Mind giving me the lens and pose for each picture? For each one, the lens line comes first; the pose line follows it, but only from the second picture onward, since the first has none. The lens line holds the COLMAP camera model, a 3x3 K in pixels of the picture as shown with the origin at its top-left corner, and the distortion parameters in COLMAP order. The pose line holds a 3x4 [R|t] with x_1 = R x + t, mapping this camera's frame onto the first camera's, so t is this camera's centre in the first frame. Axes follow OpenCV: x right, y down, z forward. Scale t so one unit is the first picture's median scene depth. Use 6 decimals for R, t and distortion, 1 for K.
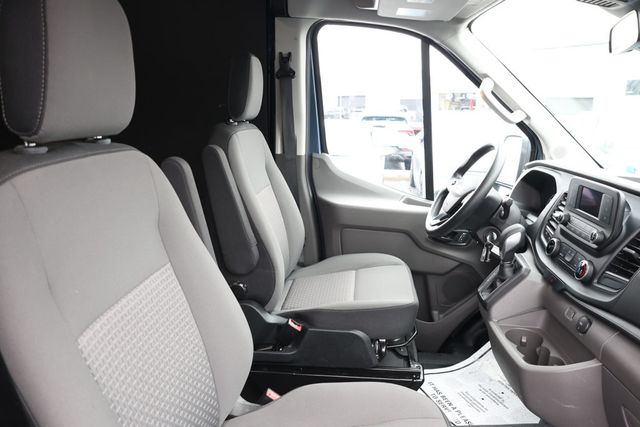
lens RADIAL K [[450.5, 0, 320.0], [0, 450.5, 213.5], [0, 0, 1]] dist [-0.050283, -0.001482]
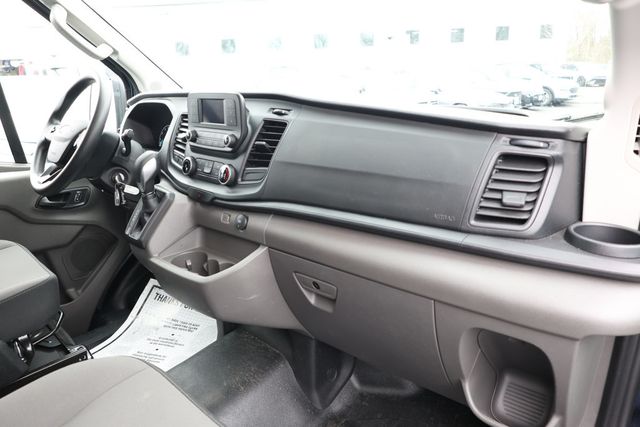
lens RADIAL K [[442.0, 0, 320.0], [0, 442.0, 213.5], [0, 0, 1]] dist [-0.009968, -0.003111]
pose [[0.611241, -0.261240, 0.747086, -0.064335], [0.223278, 0.962529, 0.153898, 0.081201], [-0.759297, 0.072739, 0.646666, 0.114461]]
